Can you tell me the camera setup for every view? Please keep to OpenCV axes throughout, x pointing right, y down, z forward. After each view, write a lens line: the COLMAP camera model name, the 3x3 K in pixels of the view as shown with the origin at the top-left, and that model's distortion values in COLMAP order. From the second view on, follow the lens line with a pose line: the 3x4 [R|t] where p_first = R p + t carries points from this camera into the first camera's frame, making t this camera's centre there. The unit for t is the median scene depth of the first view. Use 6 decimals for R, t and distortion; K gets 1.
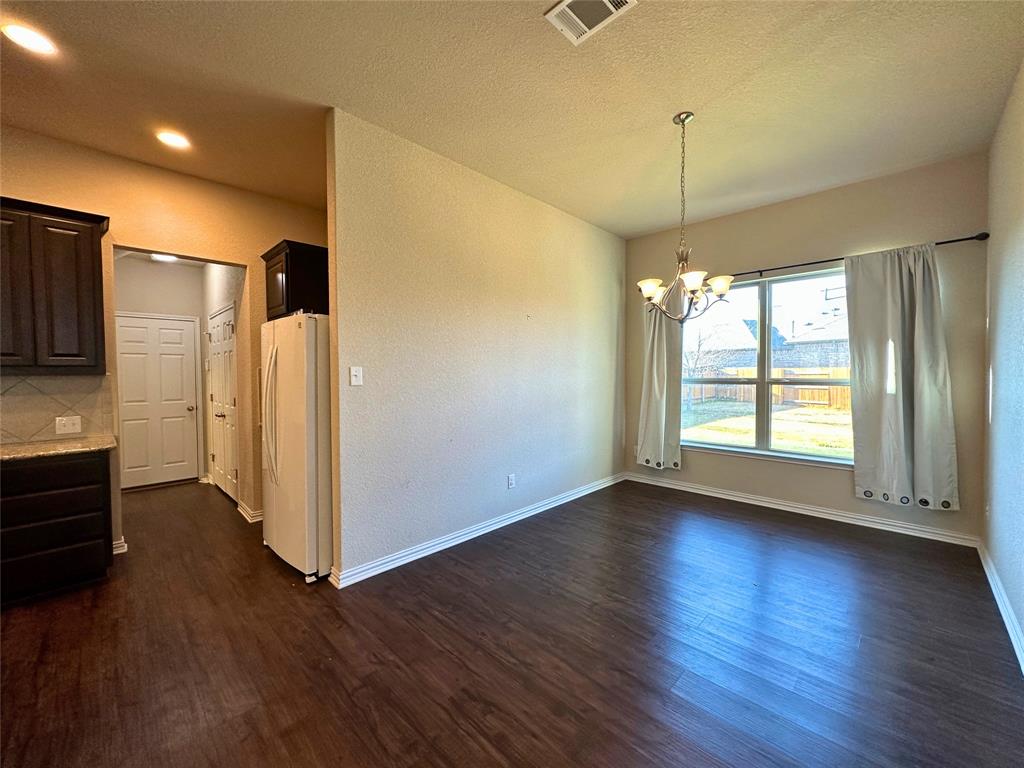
lens RADIAL K [[407.1, 0, 514.2], [0, 407.1, 383.0], [0, 0, 1]] dist [0.000081, 0.000160]
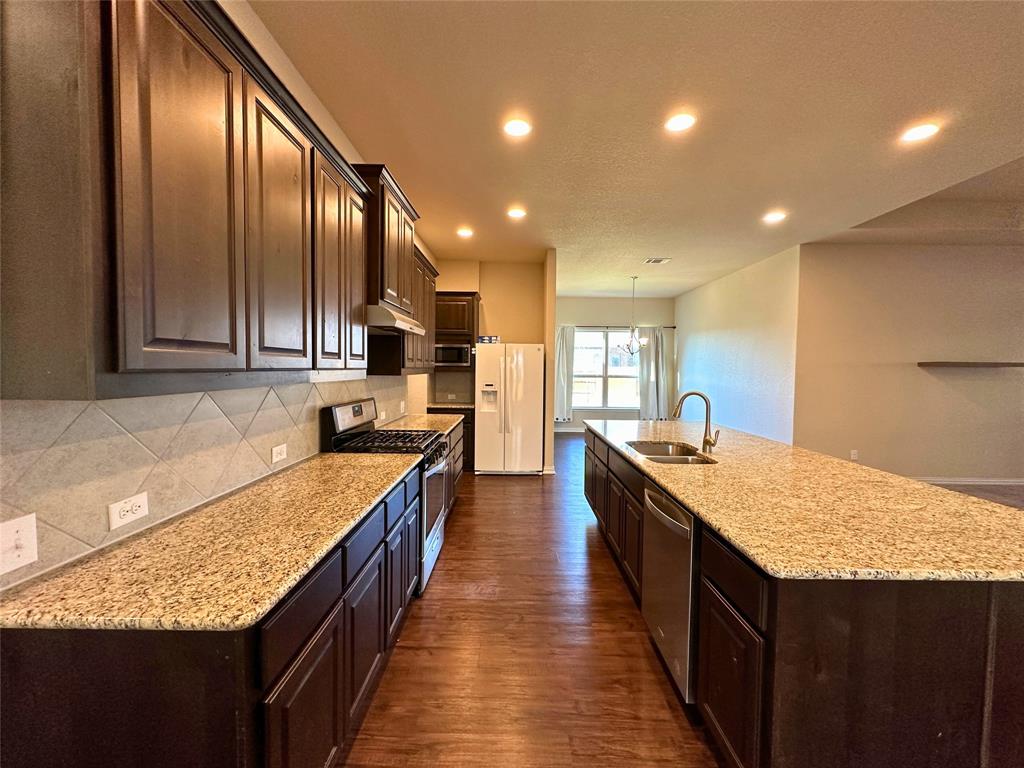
lens RADIAL K [[407.1, 0, 514.2], [0, 407.1, 383.0], [0, 0, 1]] dist [0.000081, 0.000160]
pose [[0.725549, -0.016068, 0.687983, -1.712578], [0.005969, 0.999837, 0.017057, -0.008524], [-0.688144, -0.008269, 0.725527, -0.357973]]
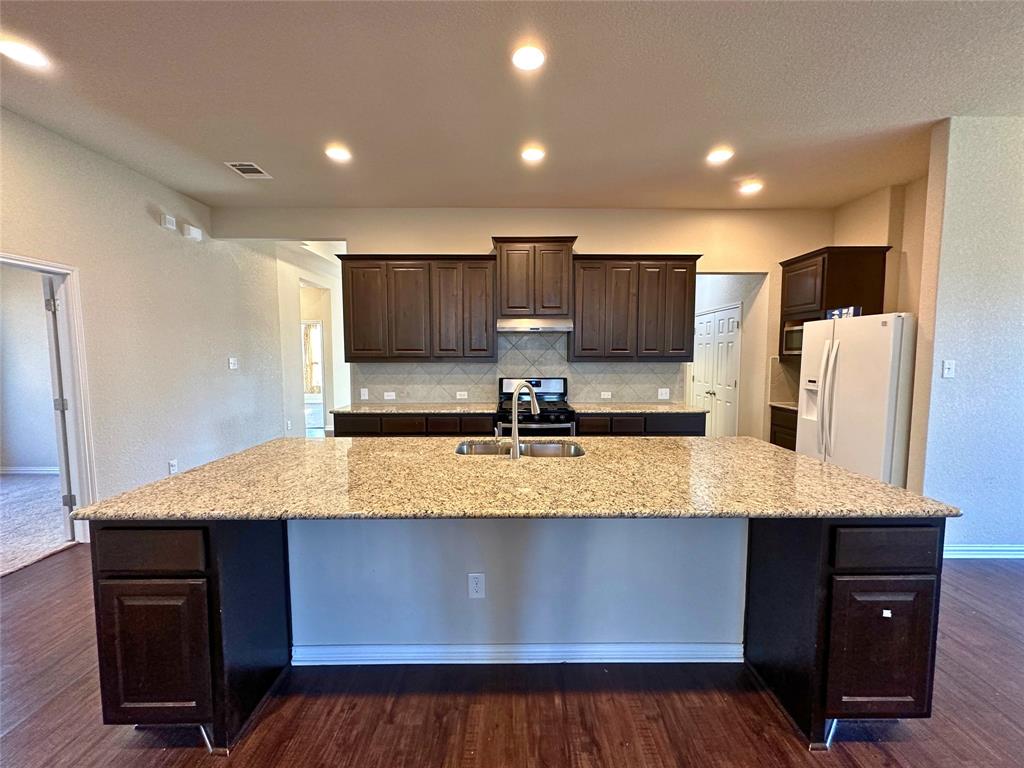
lens RADIAL K [[407.1, 0, 514.2], [0, 407.1, 383.0], [0, 0, 1]] dist [0.000081, 0.000160]
pose [[0.704086, 0.053830, -0.708072, -0.399212], [-0.022770, 0.998321, 0.053254, -0.010412], [0.709750, -0.021372, 0.704130, -0.506190]]
